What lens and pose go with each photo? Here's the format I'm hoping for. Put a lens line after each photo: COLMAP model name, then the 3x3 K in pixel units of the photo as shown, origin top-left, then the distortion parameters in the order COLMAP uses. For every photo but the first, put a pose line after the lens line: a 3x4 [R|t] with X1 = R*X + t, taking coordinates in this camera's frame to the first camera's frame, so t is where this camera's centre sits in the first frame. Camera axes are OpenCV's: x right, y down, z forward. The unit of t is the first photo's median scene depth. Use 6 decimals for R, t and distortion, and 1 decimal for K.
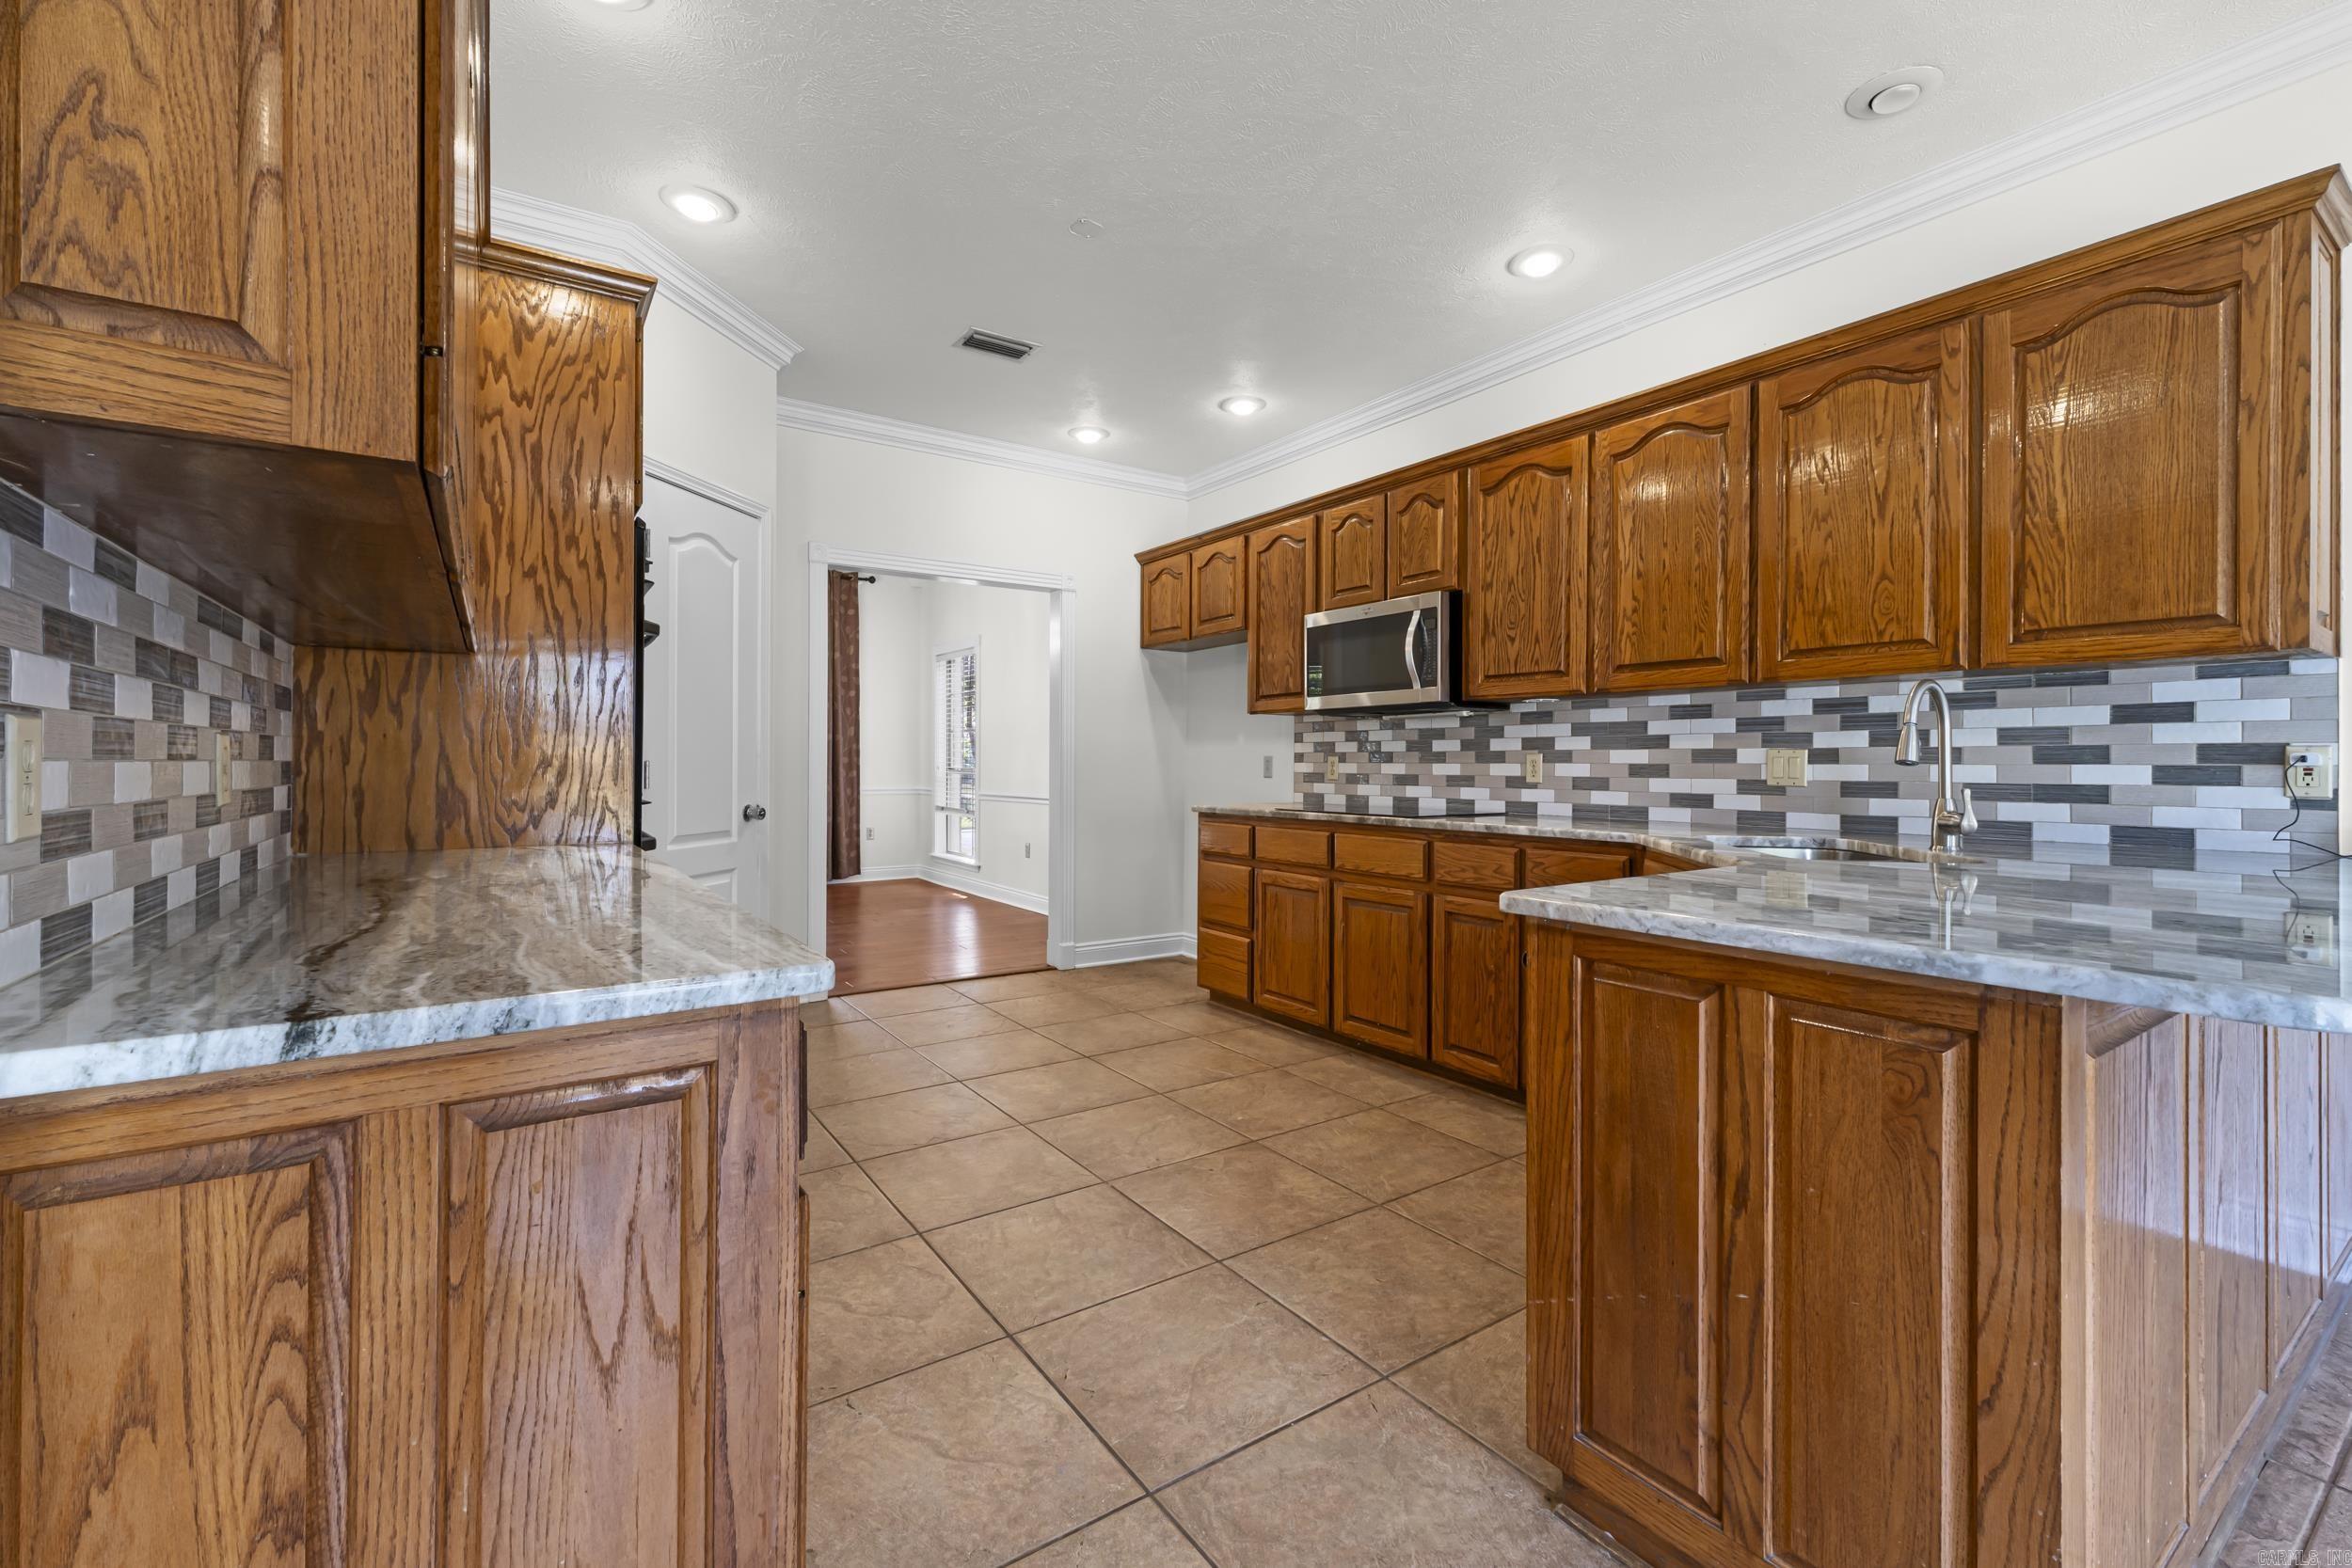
lens RADIAL K [[1002.2, 0, 1187.5], [0, 1002.2, 764.1], [0, 0, 1]] dist [0.001639, 0.000058]
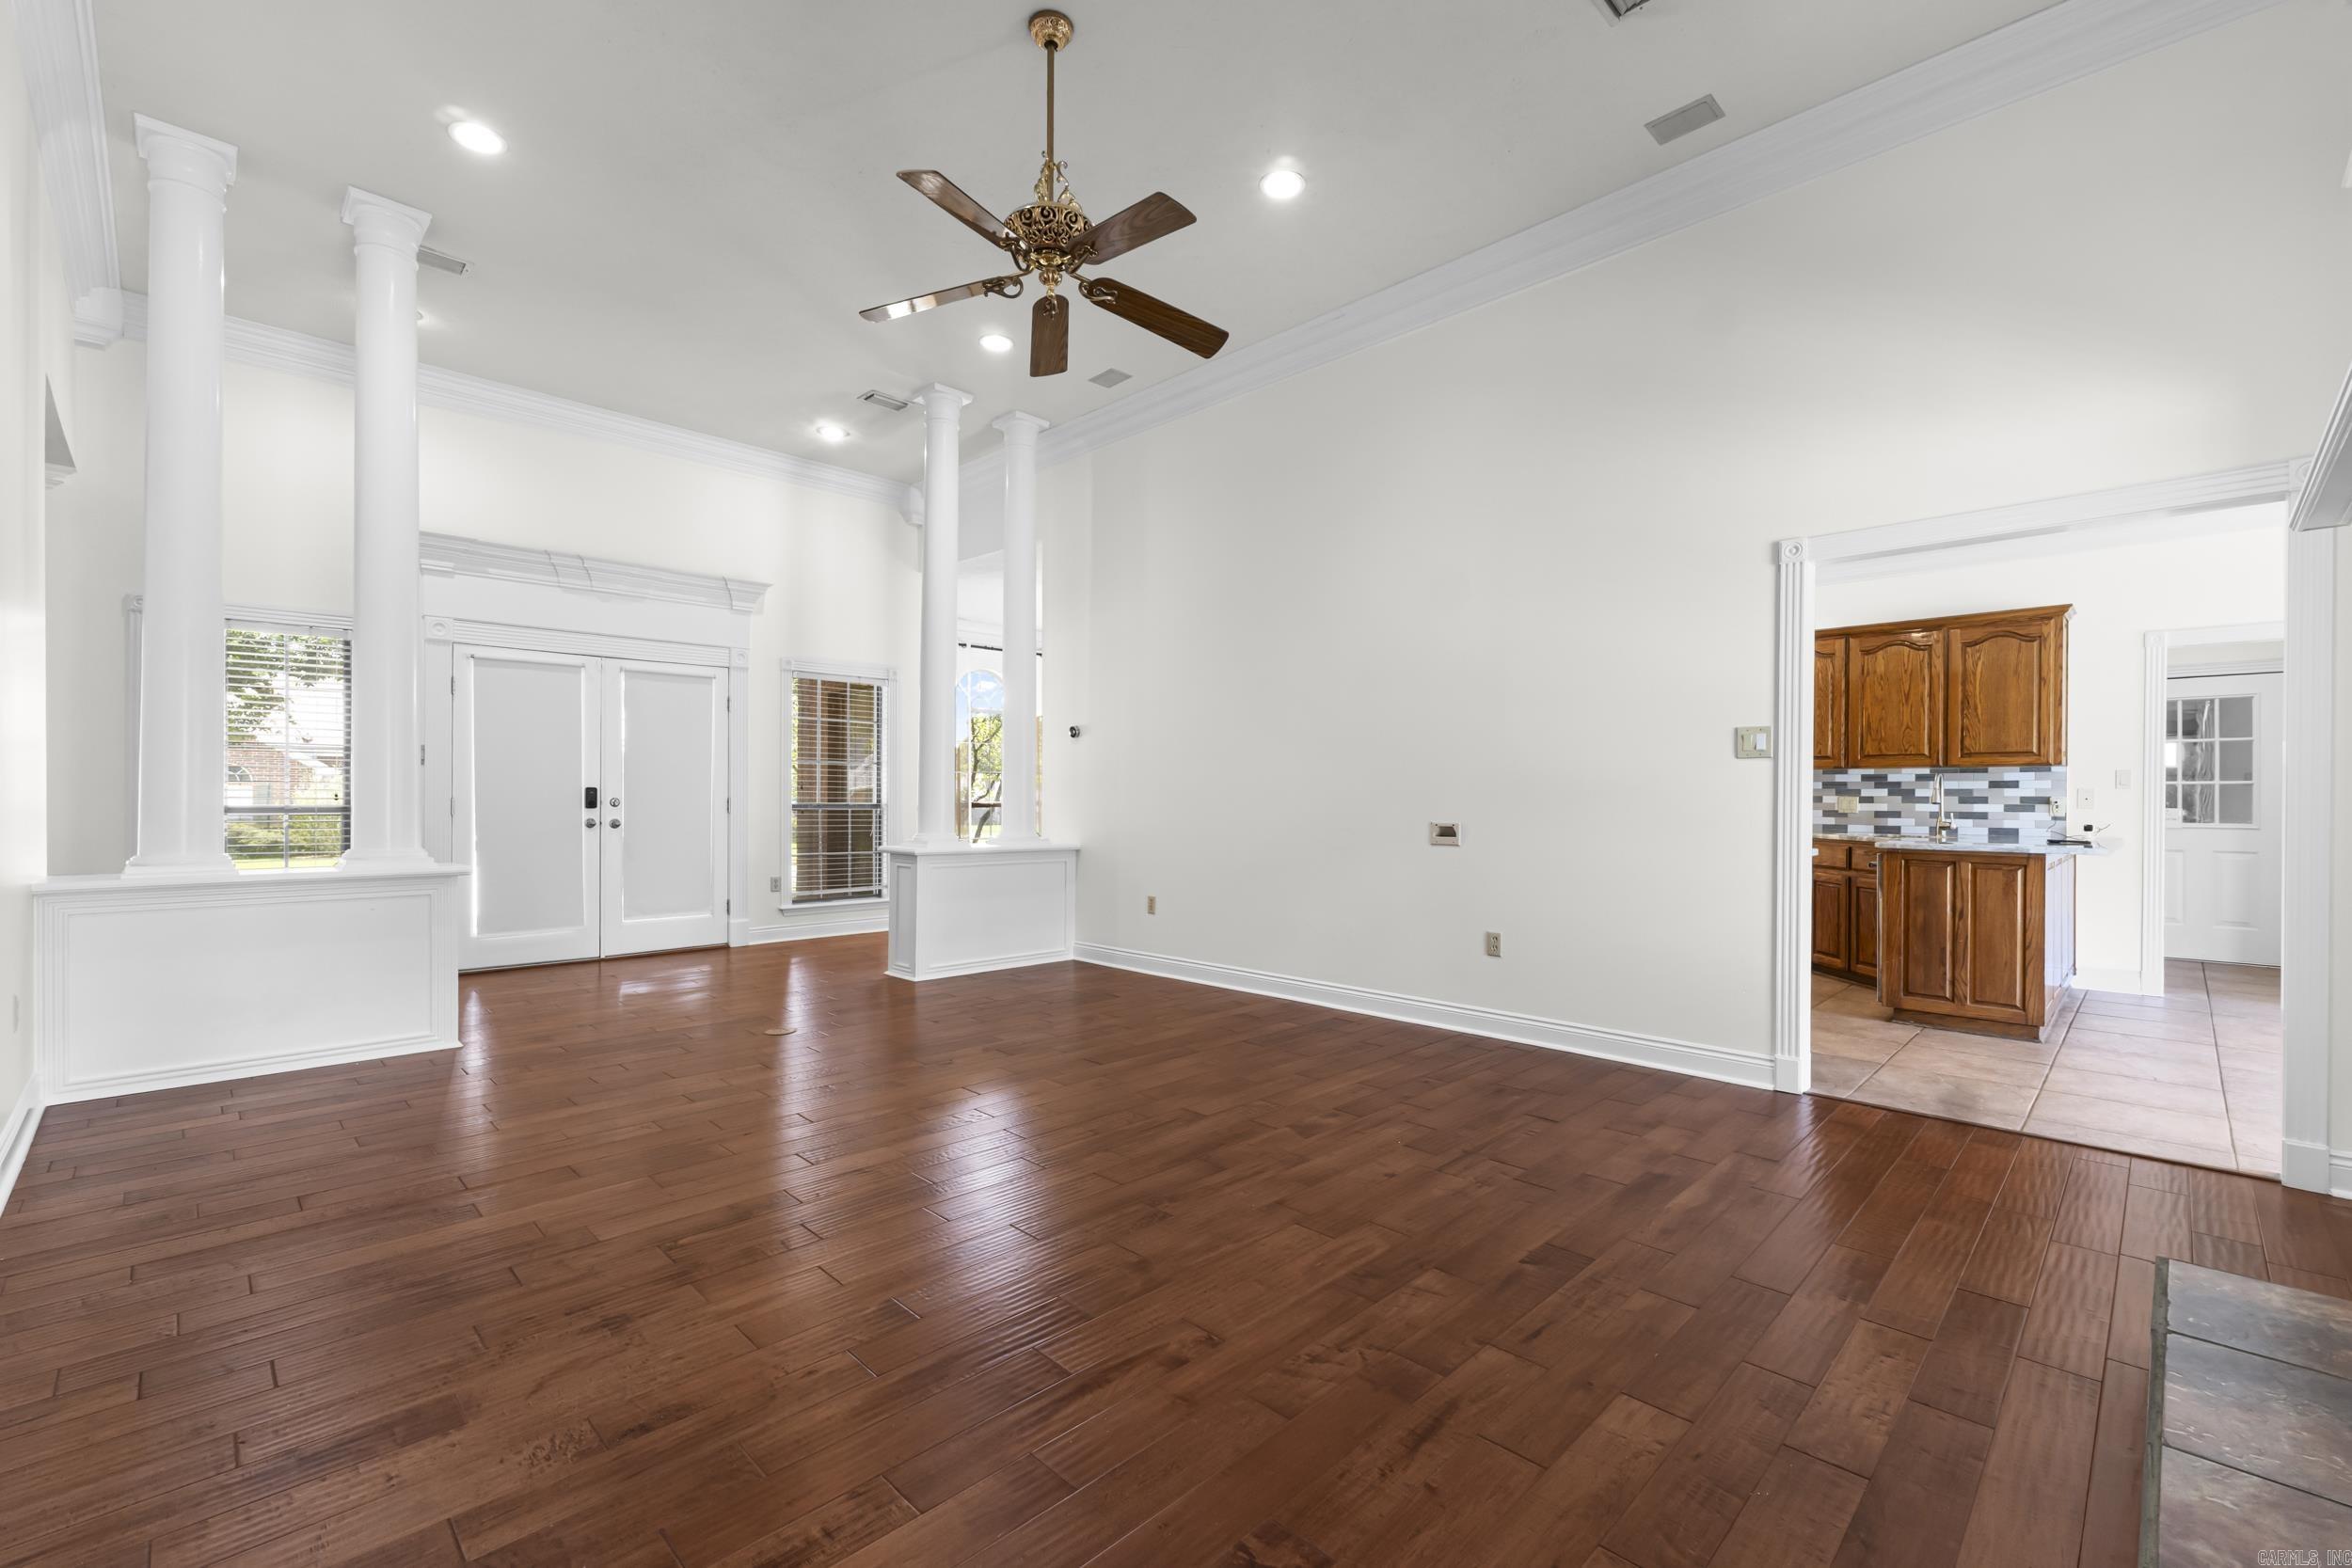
lens RADIAL K [[1002.2, 0, 1167.0], [0, 1002.2, 800.2], [0, 0, 1]] dist [0.001639, 0.000058]
pose [[0.984659, 0.002155, 0.174476, -1.596289], [-0.002611, 0.999994, 0.002382, -0.010075], [-0.174470, -0.002801, 0.984658, -1.160101]]
